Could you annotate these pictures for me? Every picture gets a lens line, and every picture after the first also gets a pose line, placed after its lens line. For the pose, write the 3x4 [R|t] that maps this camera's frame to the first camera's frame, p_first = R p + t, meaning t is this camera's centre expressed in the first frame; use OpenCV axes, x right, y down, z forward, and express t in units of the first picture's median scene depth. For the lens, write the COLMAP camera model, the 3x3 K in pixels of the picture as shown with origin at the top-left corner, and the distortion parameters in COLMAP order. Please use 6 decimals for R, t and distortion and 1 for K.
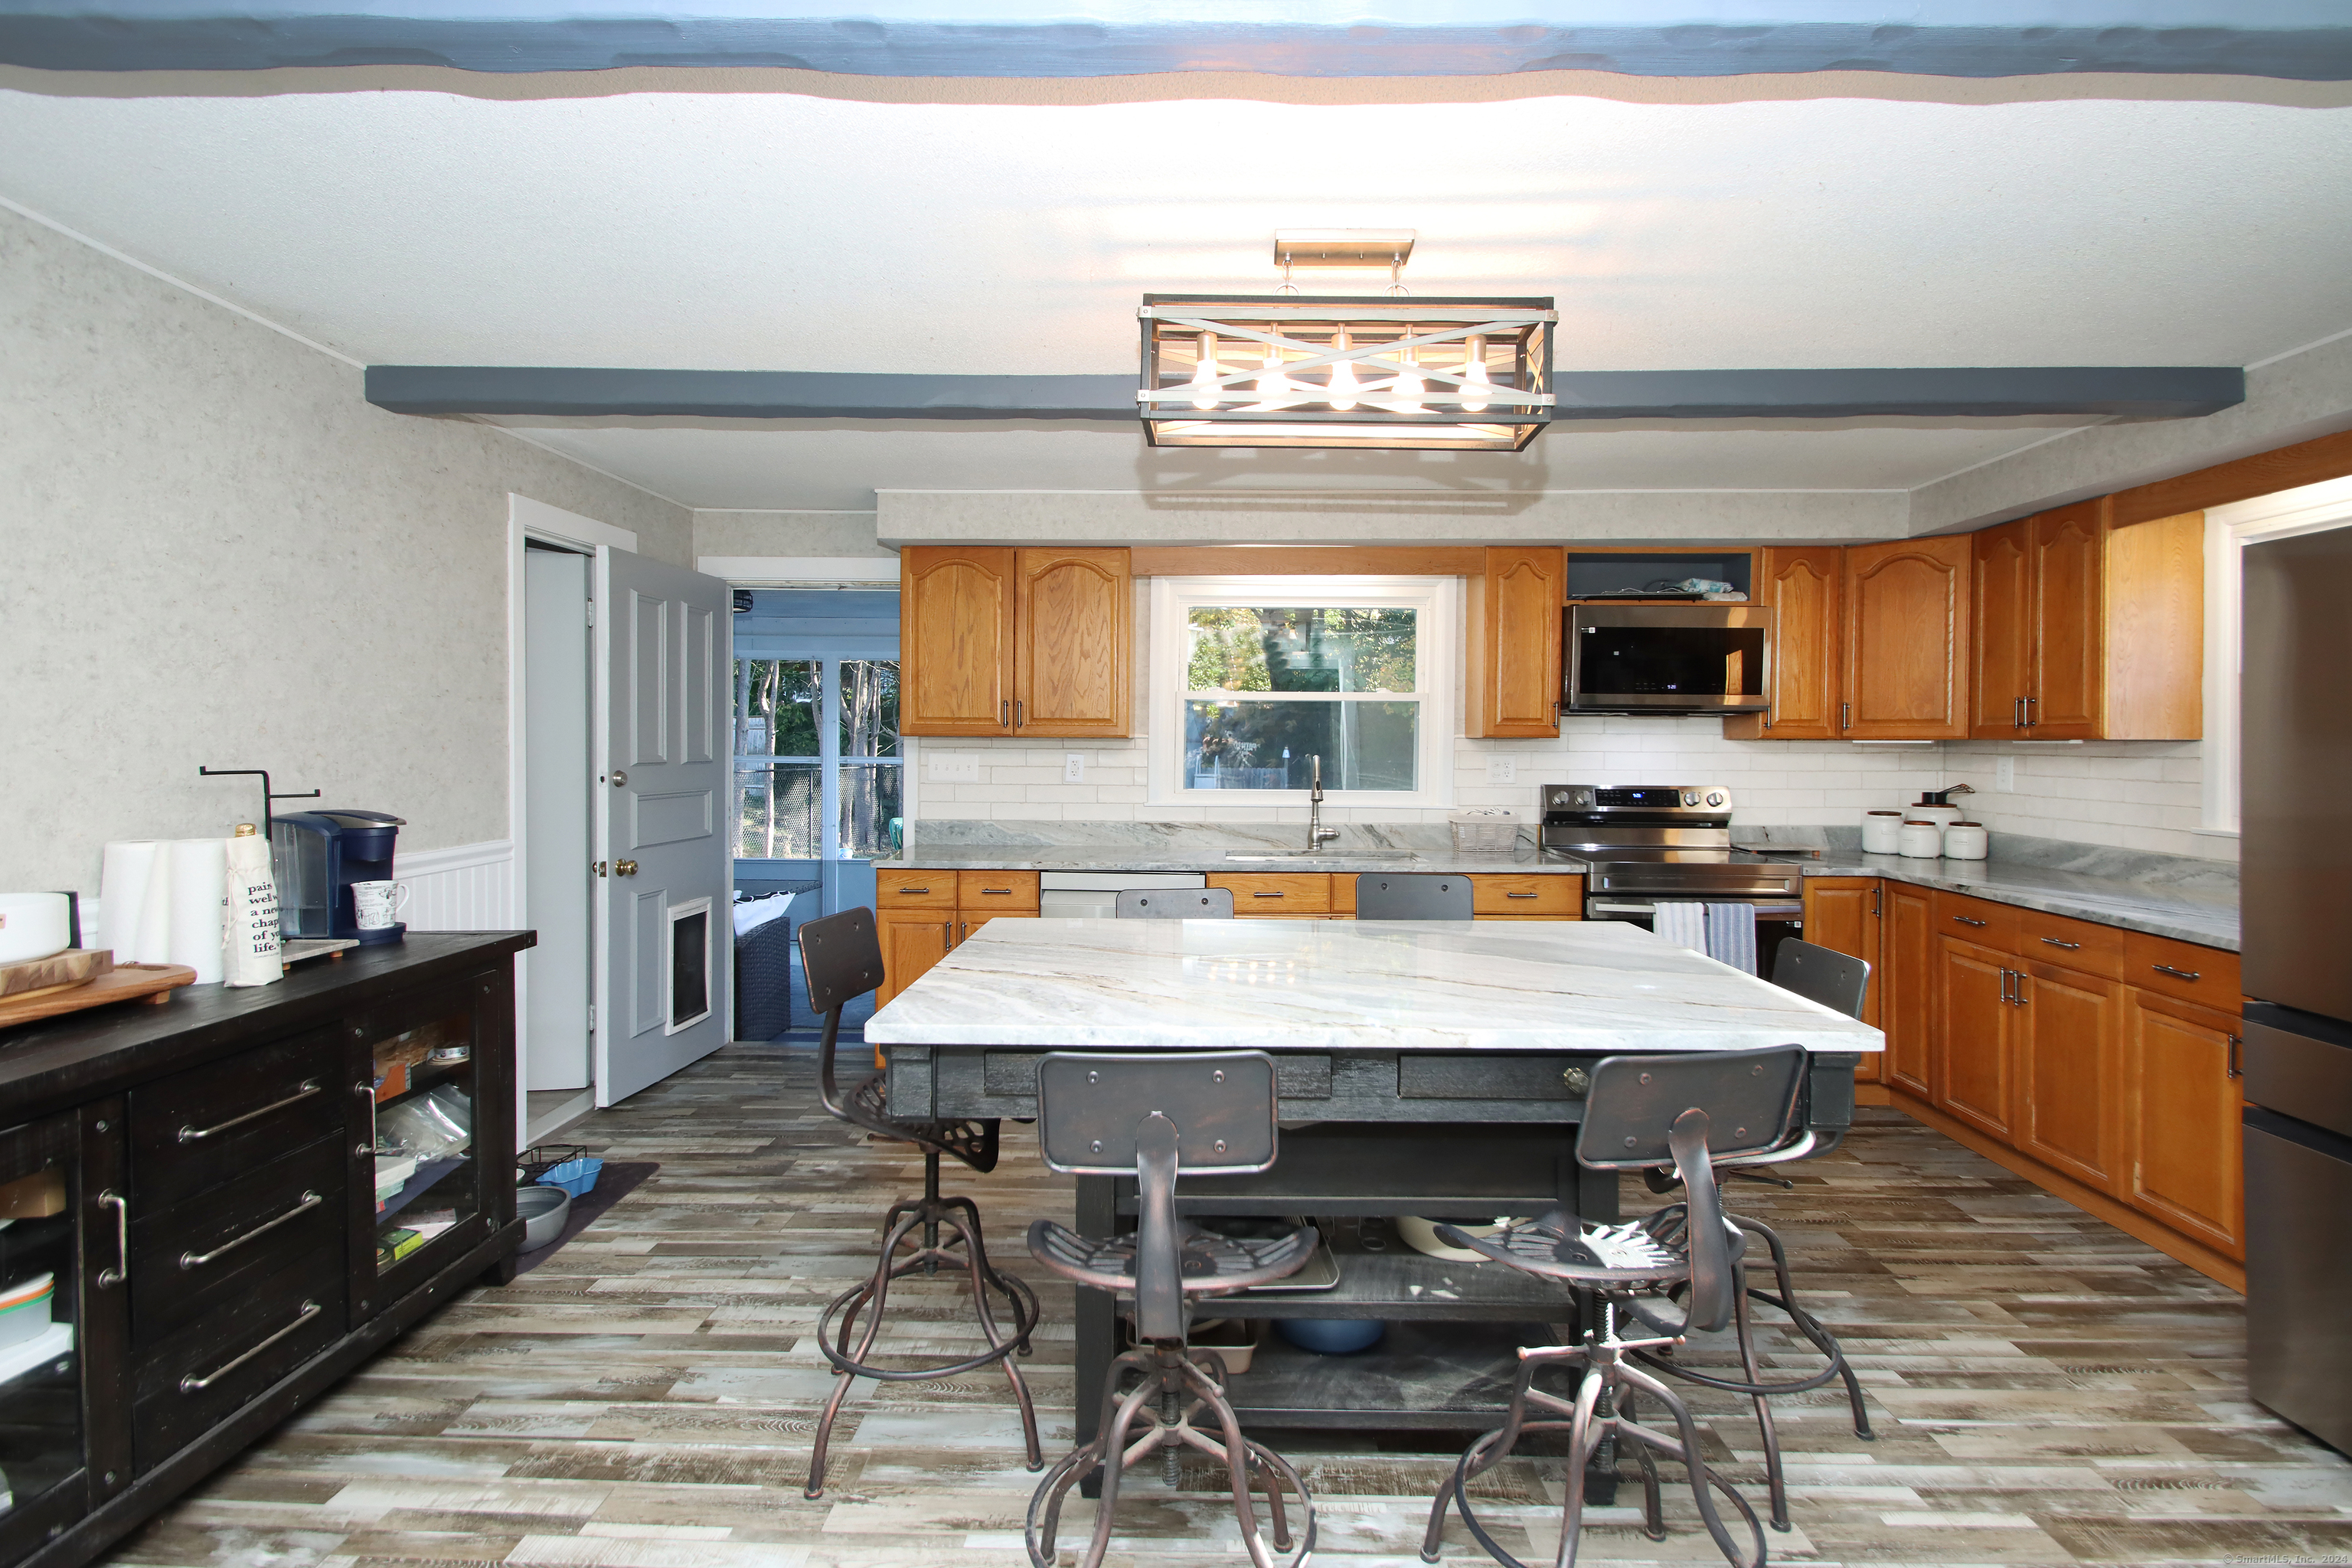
lens RADIAL K [[1091.4, 0, 1093.1], [0, 1091.4, 733.9], [0, 0, 1]] dist [0.021177, -0.024946]
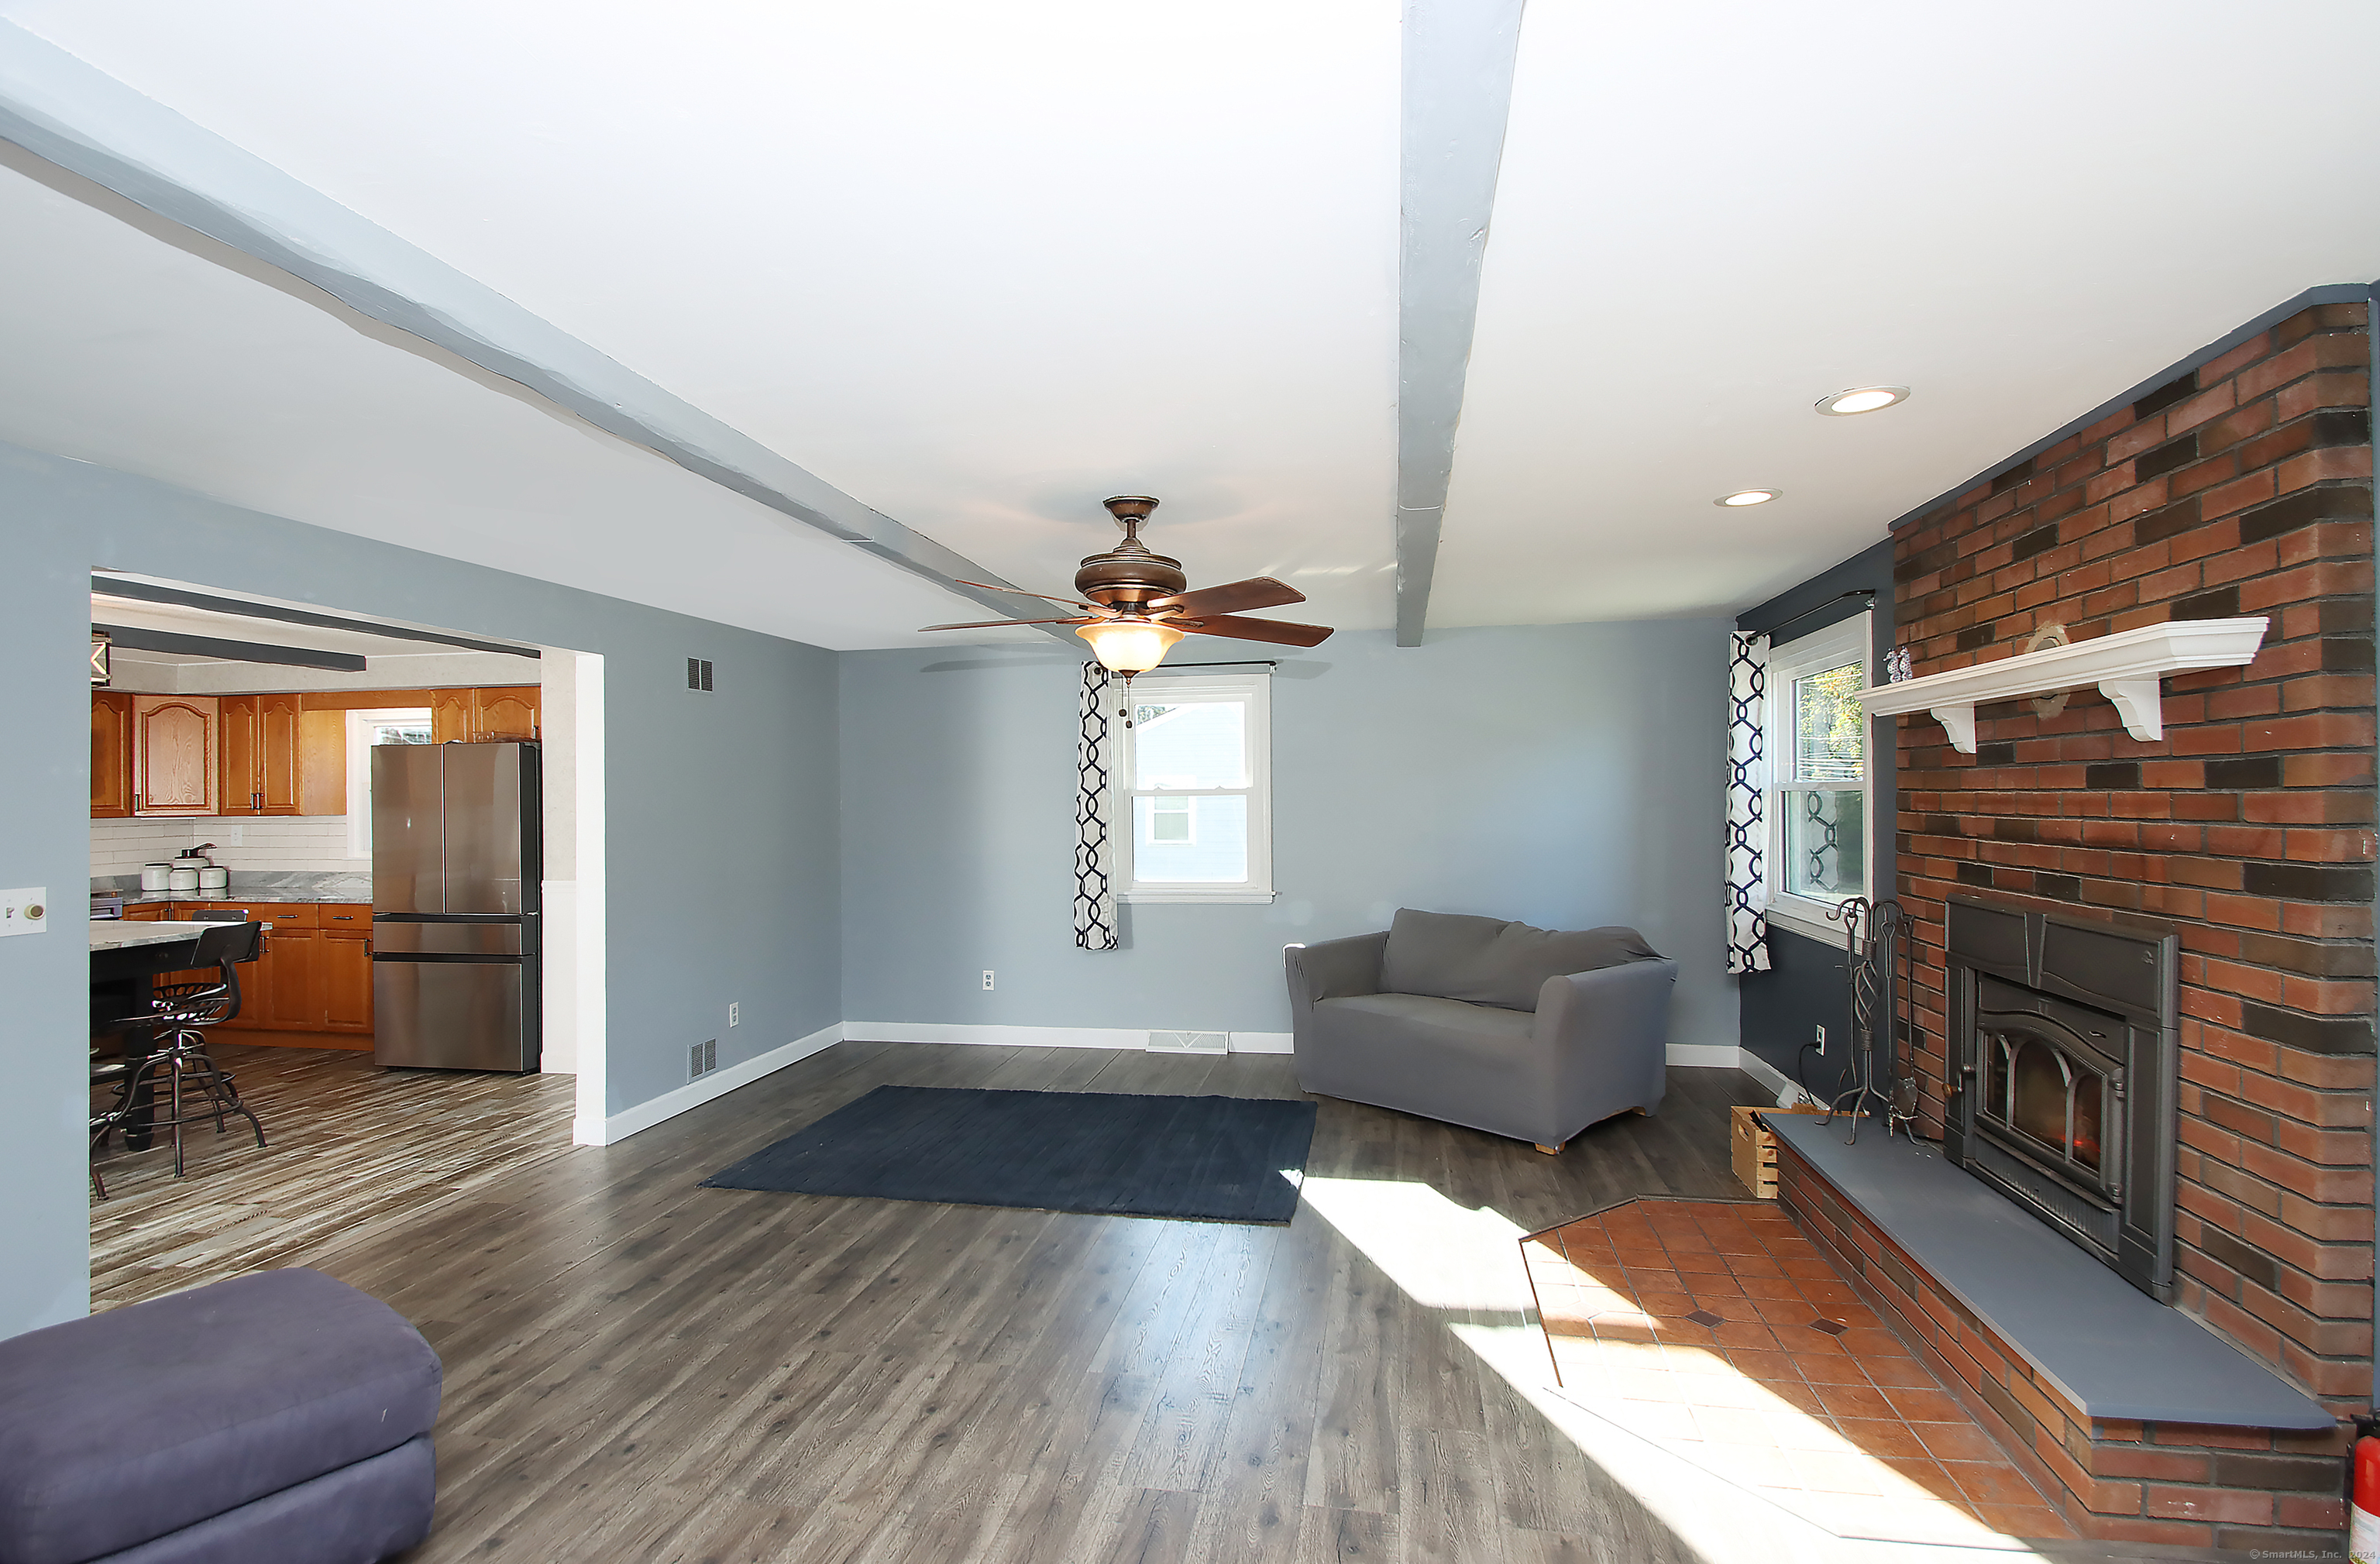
lens RADIAL K [[1088.9, 0, 1282.5], [0, 1088.9, 806.2], [0, 0, 1]] dist [0.011338, -0.014955]
pose [[0.044085, -0.012813, 0.998946, -0.793982], [0.006166, 0.999902, 0.012553, -0.020557], [-0.999009, 0.005607, 0.044159, -0.714128]]
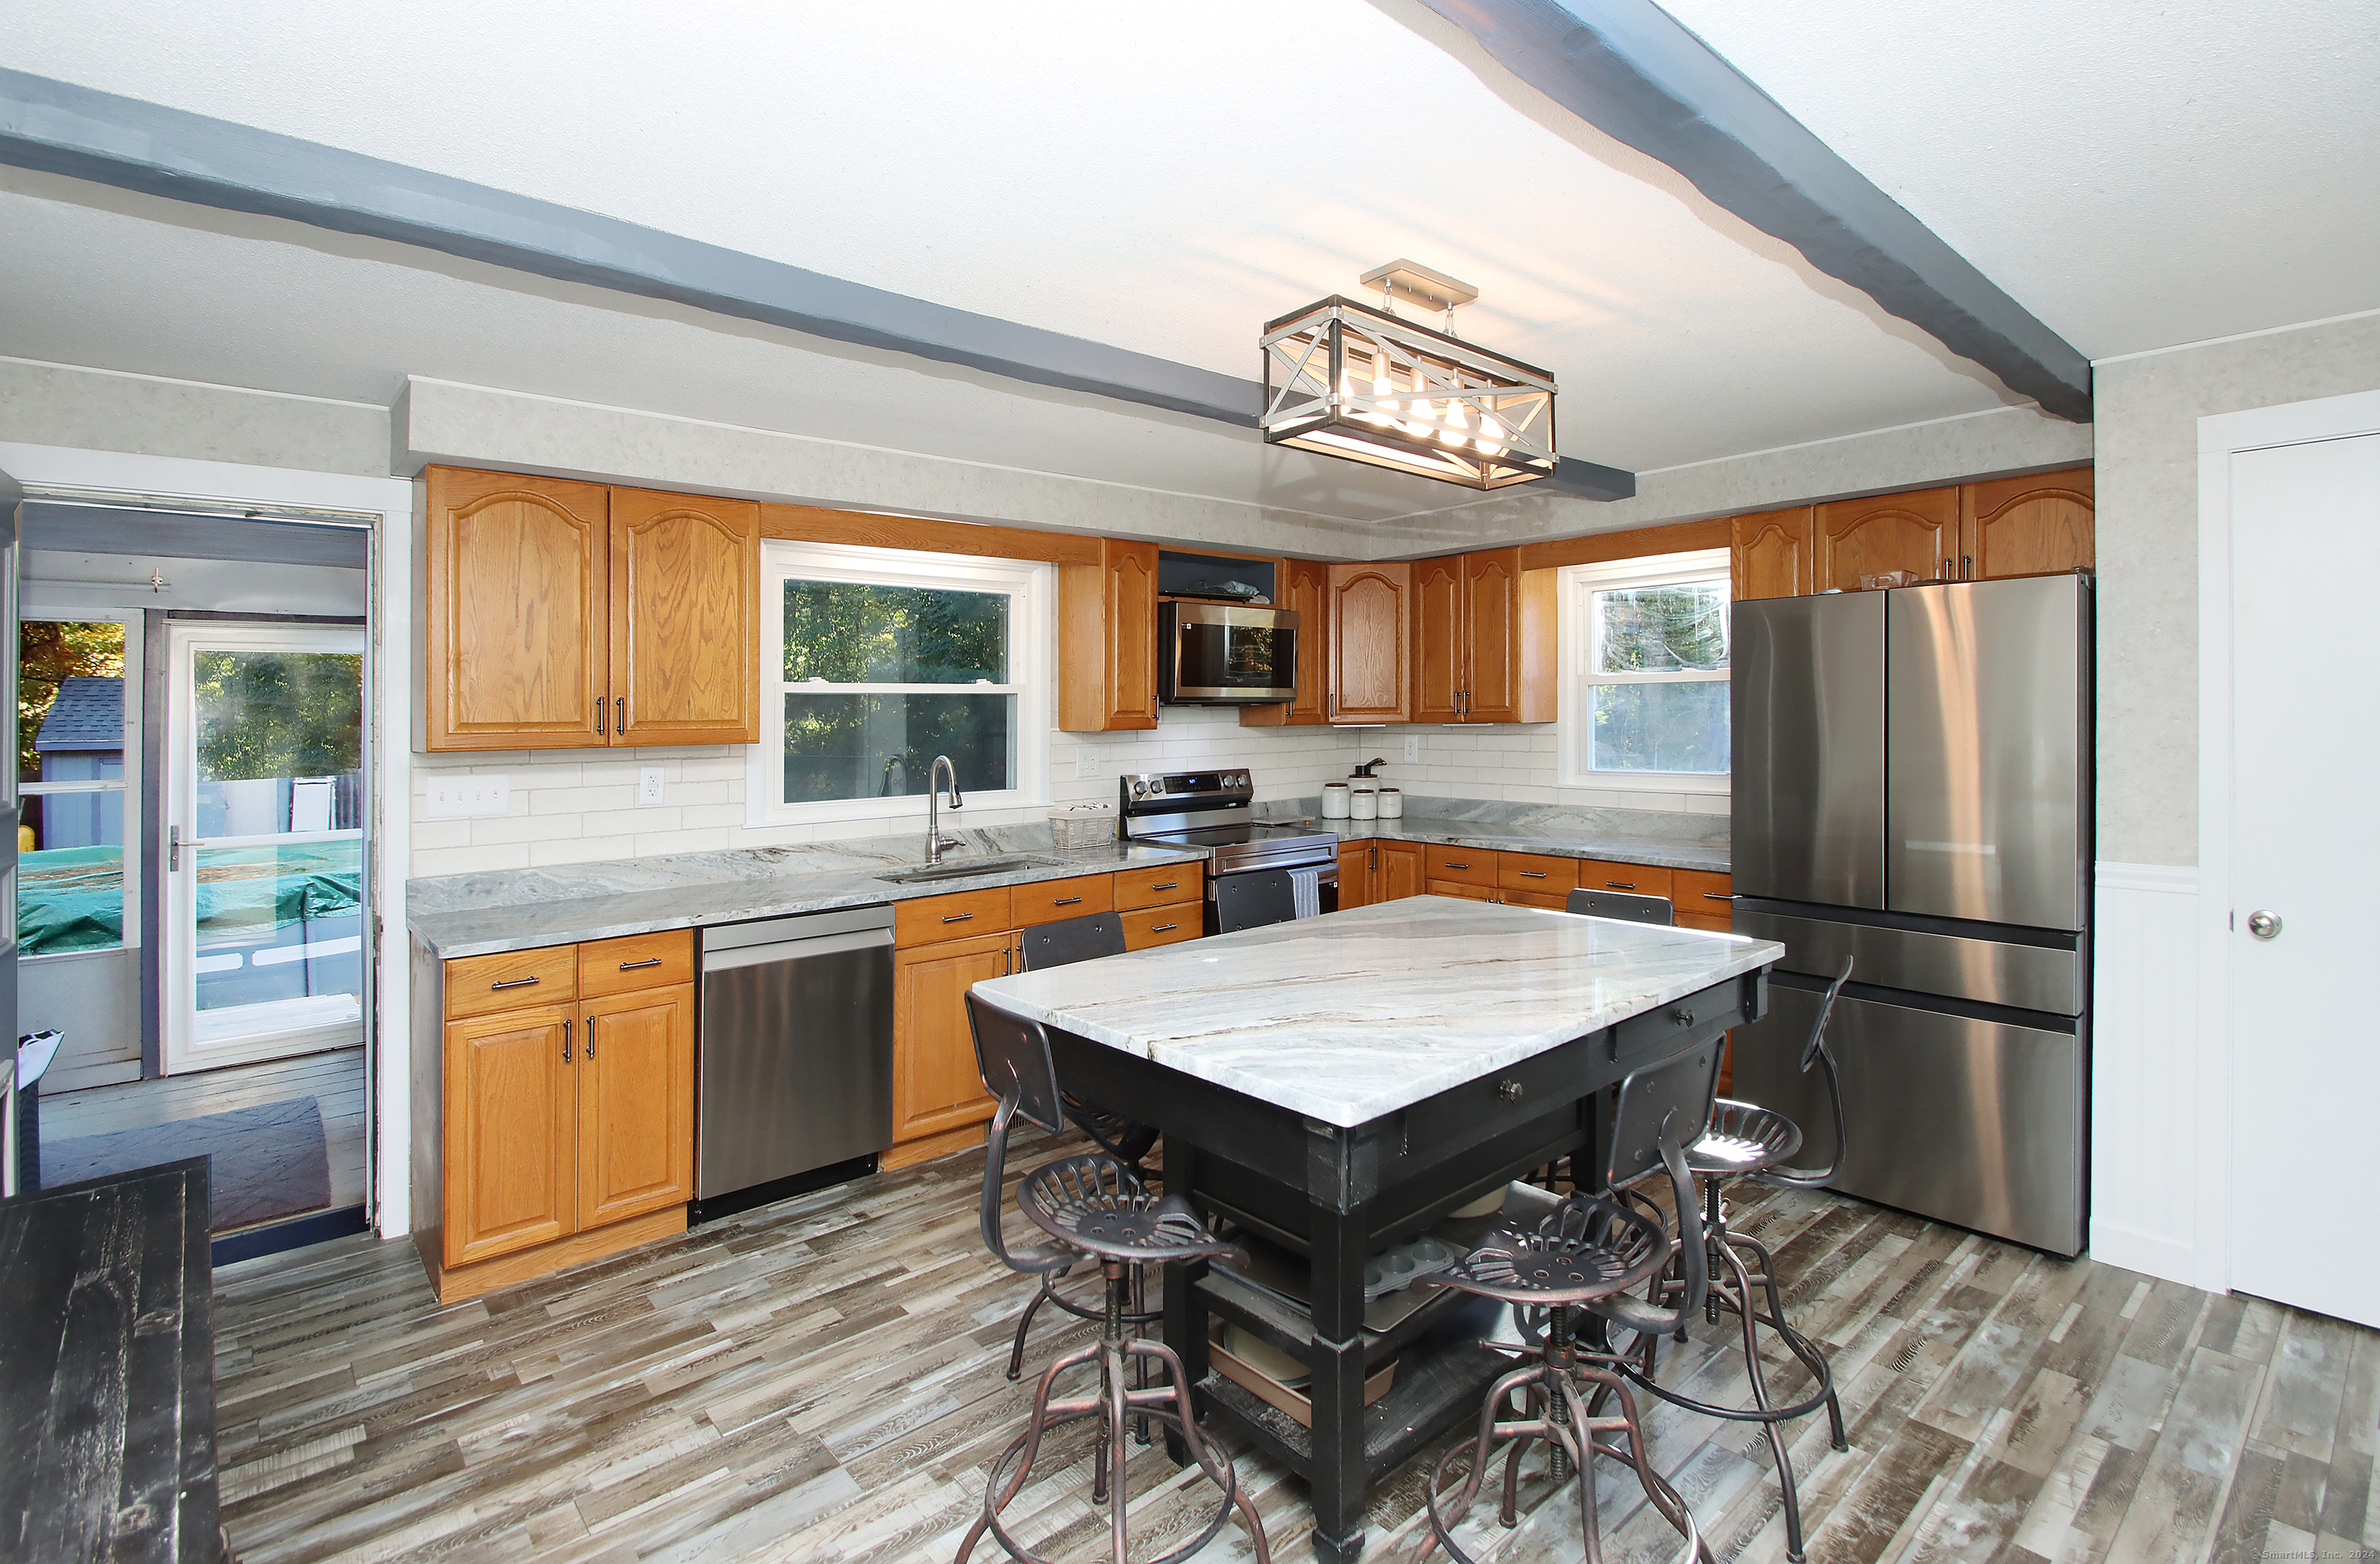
lens RADIAL K [[1231.4, 0, 1184.3], [0, 1231.4, 696.2], [0, 0, 1]] dist [0.000515, 0.000114]
pose [[0.710877, -0.006537, 0.703286, -0.373757], [0.015253, 0.999865, -0.006125, -0.020537], [-0.703150, 0.015082, 0.710881, 0.155226]]
